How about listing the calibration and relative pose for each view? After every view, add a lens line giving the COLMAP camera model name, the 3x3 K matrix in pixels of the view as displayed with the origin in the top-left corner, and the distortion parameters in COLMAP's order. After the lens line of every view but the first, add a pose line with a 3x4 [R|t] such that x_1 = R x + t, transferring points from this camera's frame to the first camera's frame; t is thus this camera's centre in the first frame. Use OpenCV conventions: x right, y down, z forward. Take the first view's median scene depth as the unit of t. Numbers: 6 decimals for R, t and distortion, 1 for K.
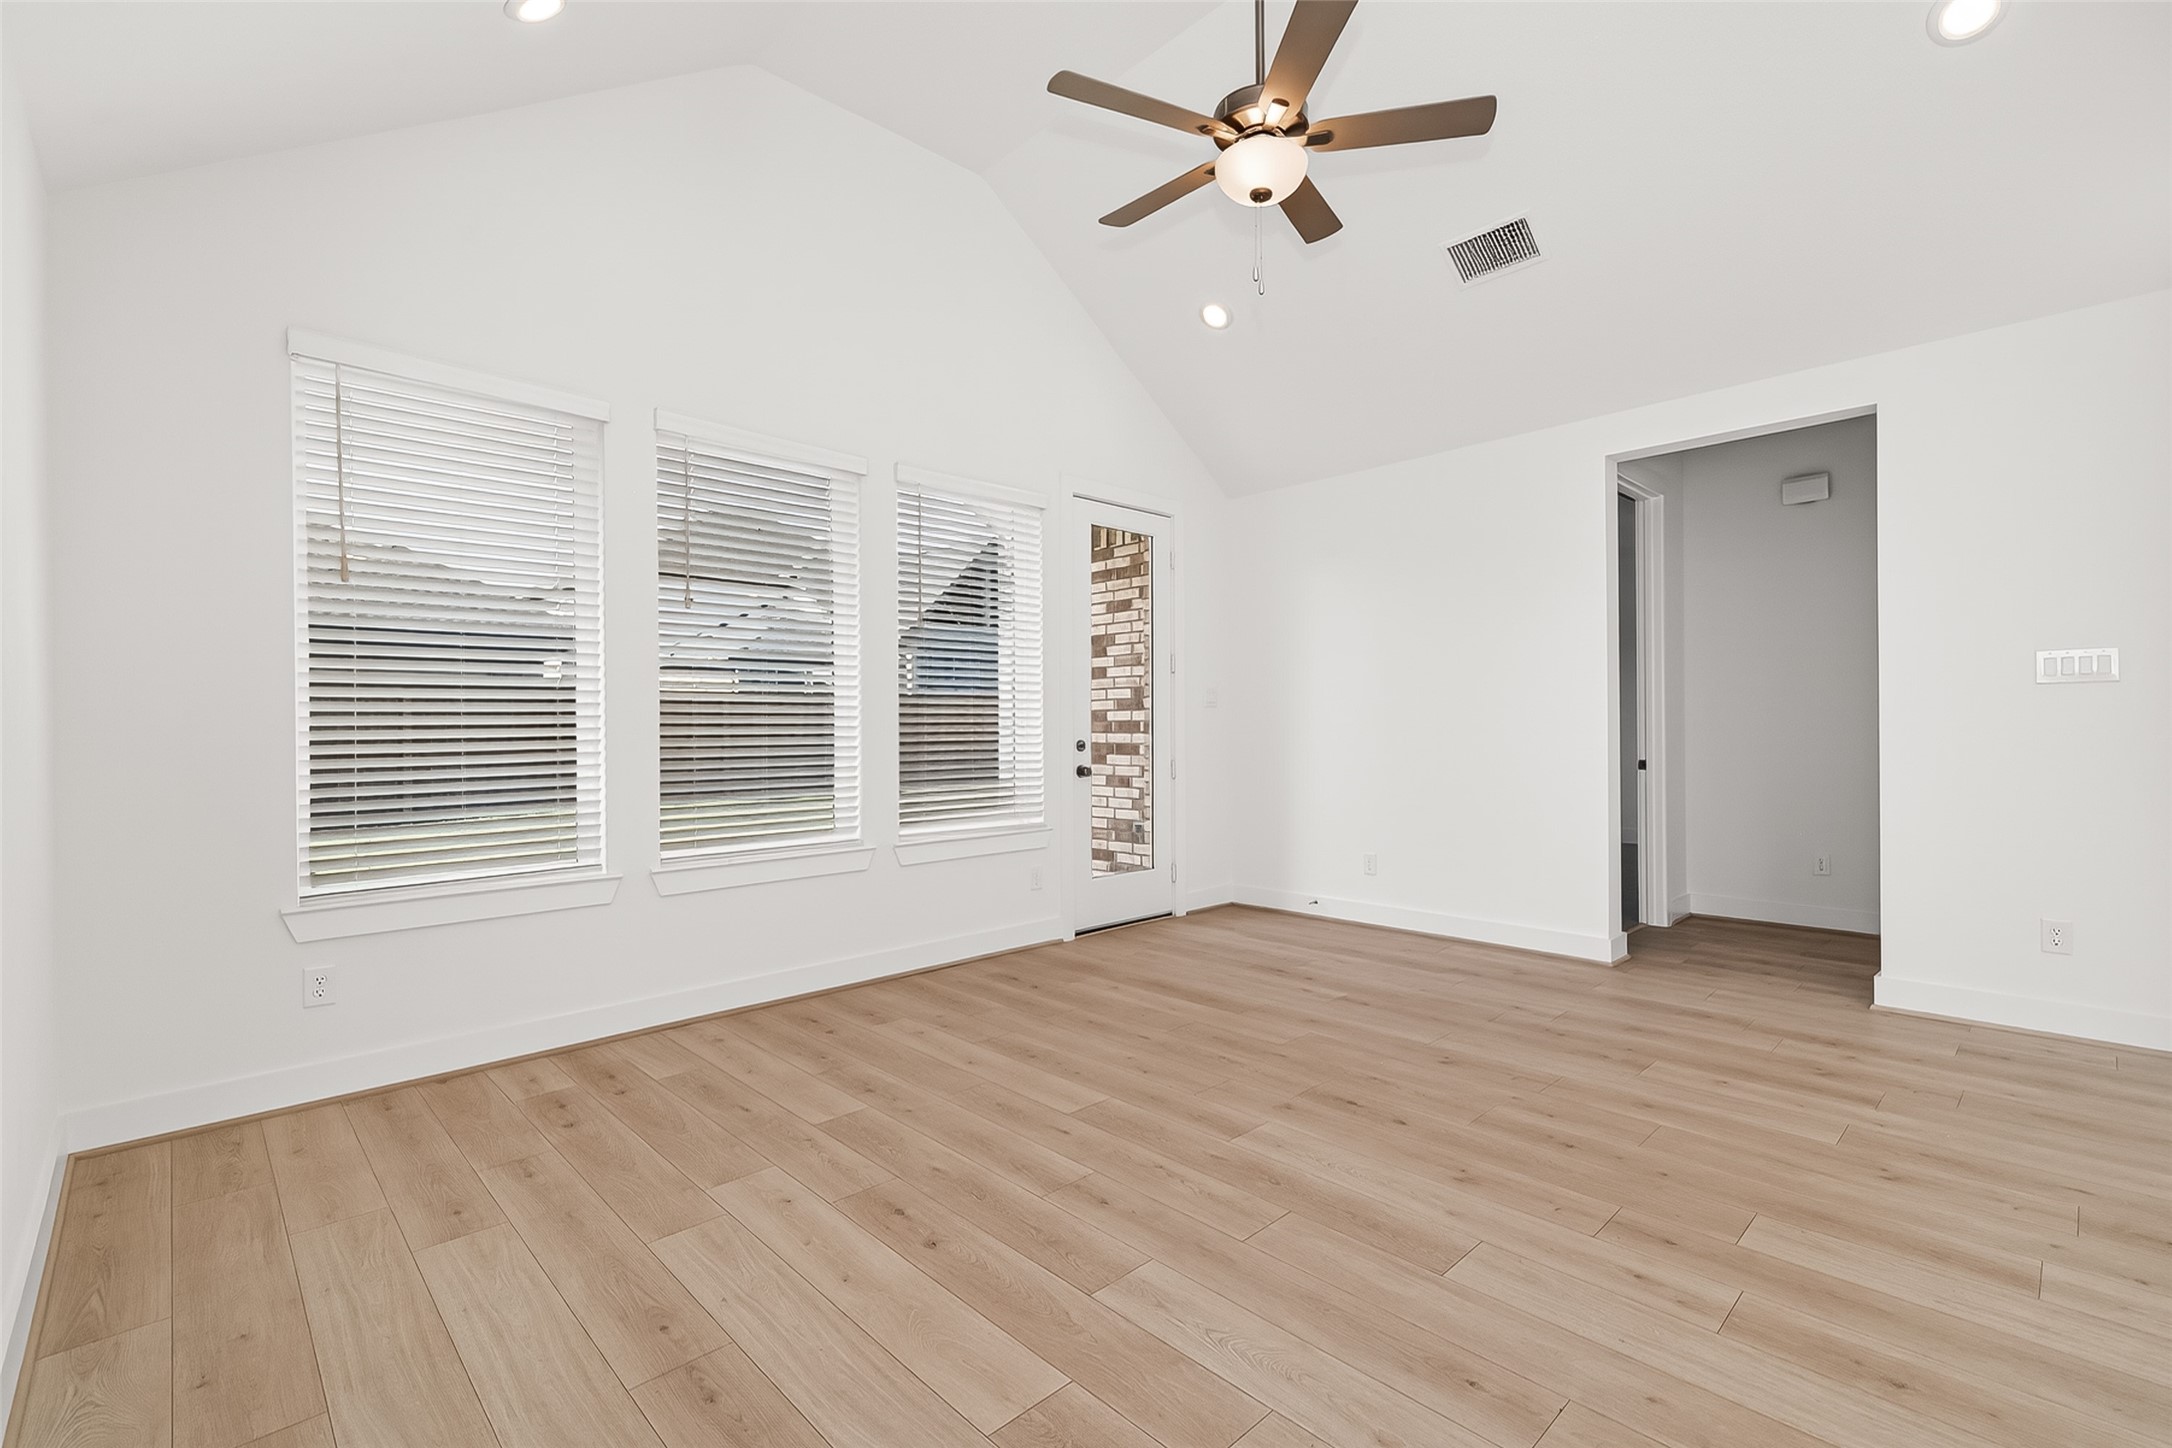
lens RADIAL K [[950.1, 0, 1128.7], [0, 950.1, 718.8], [0, 0, 1]] dist [-0.001319, -0.000125]
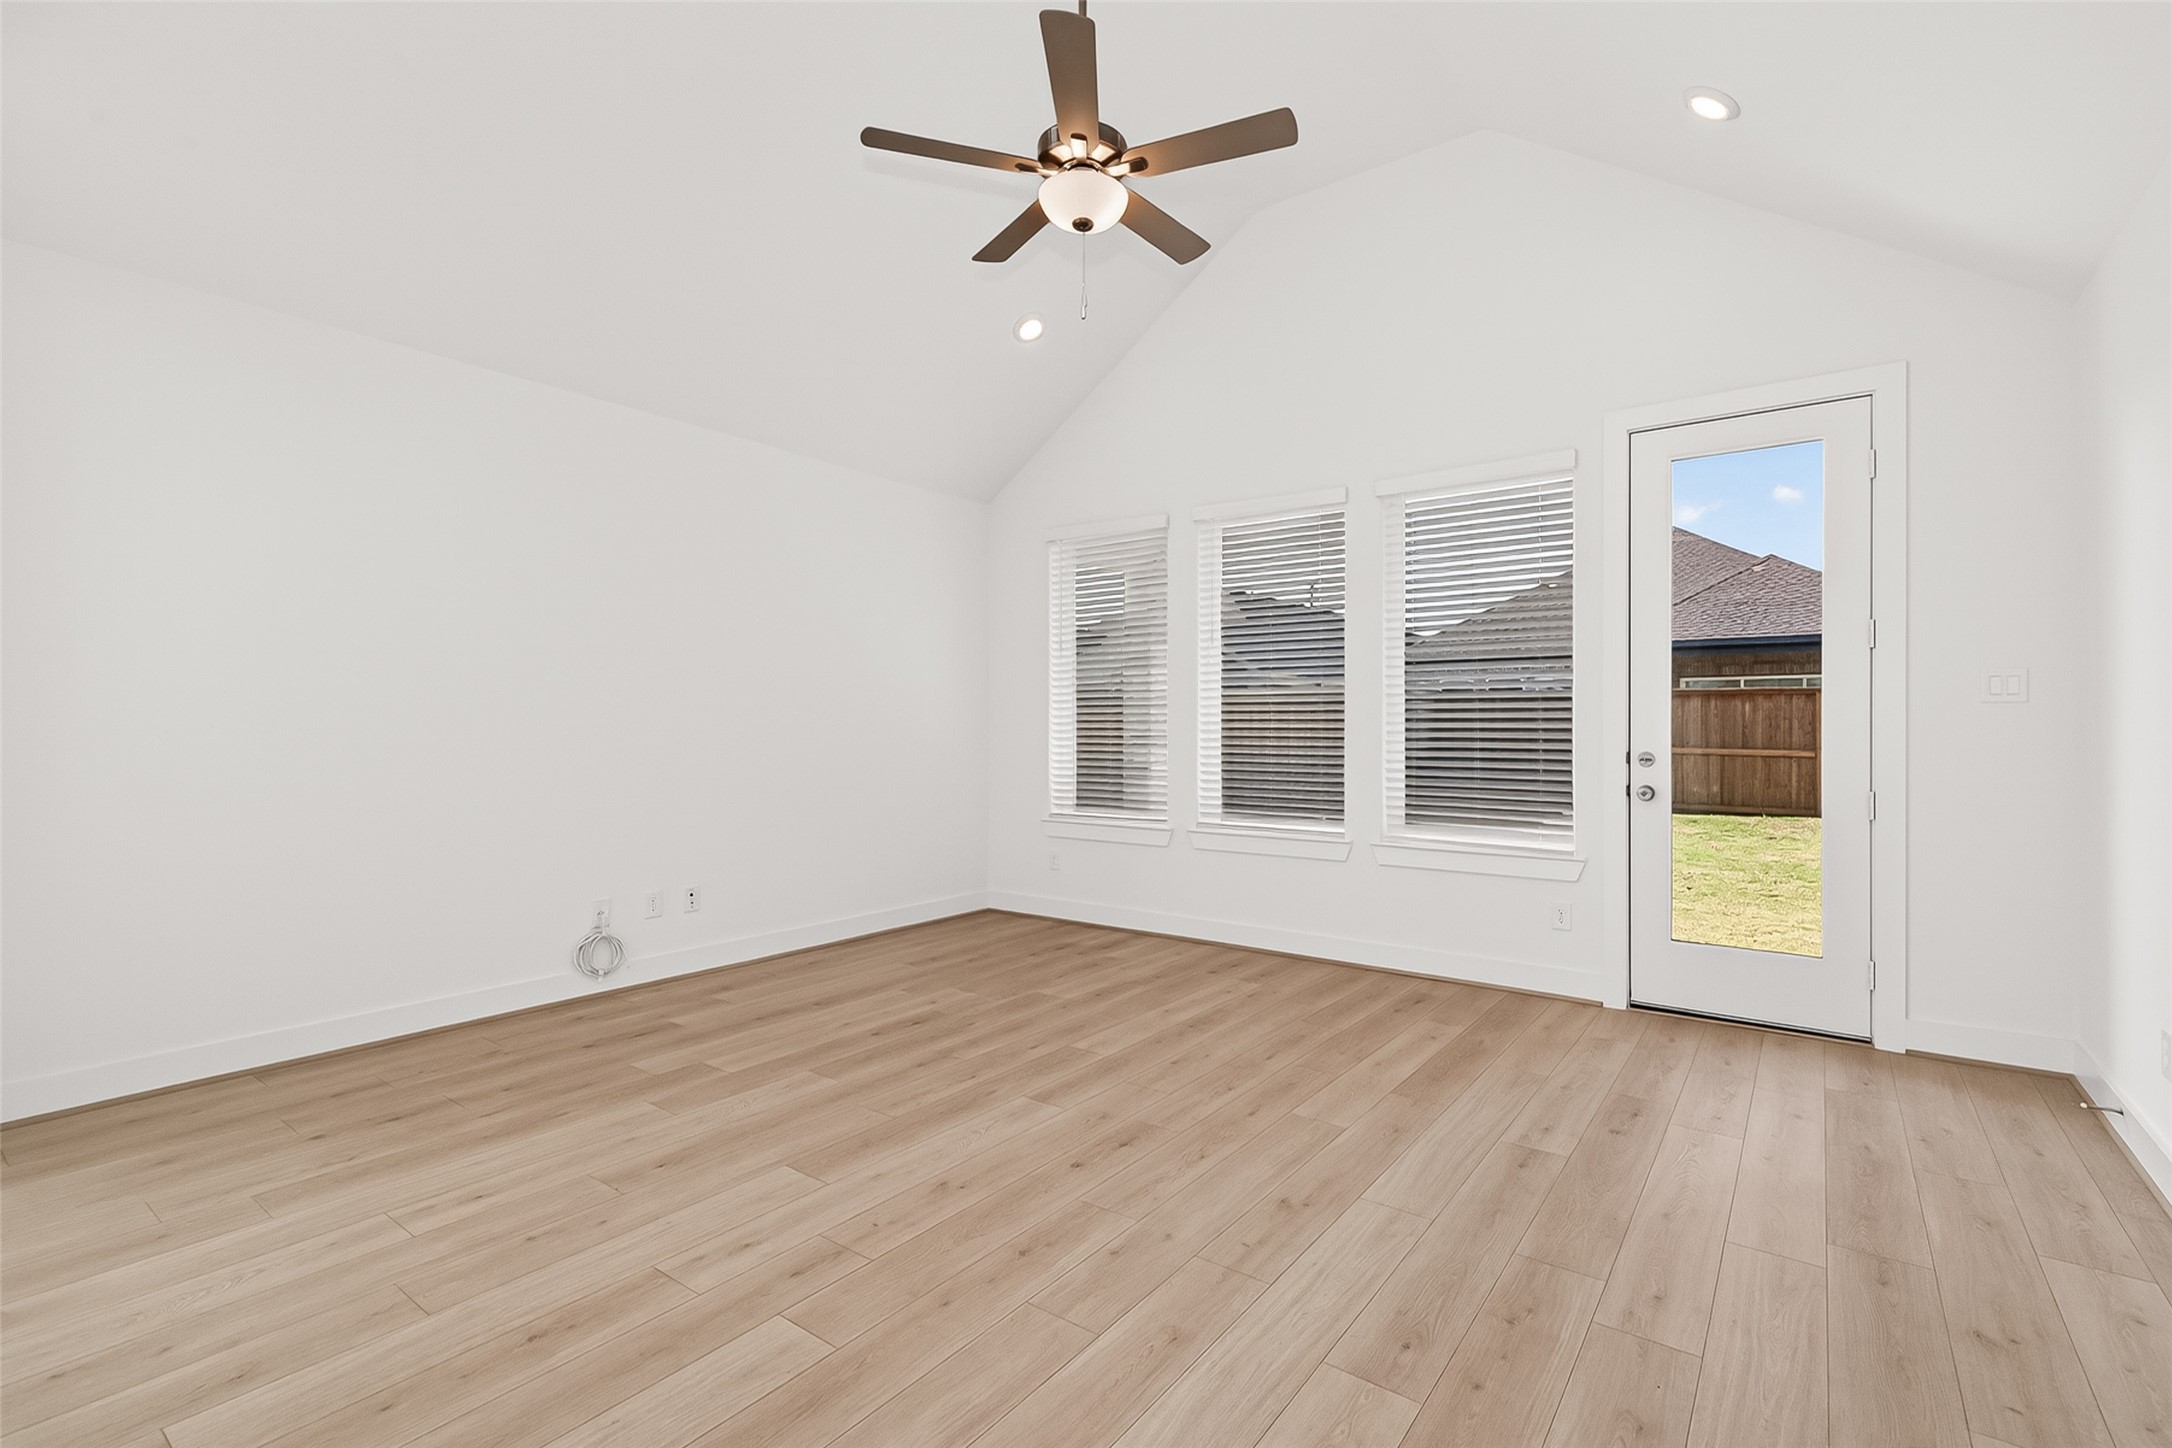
lens RADIAL K [[973.8, 0, 1117.2], [0, 973.8, 724.7], [0, 0, 1]] dist [0.003632, -0.000660]
pose [[0.159094, 0.008042, -0.987231, 1.096098], [0.005453, 0.999944, 0.009024, -0.007835], [0.987248, -0.006819, 0.159041, 0.803165]]
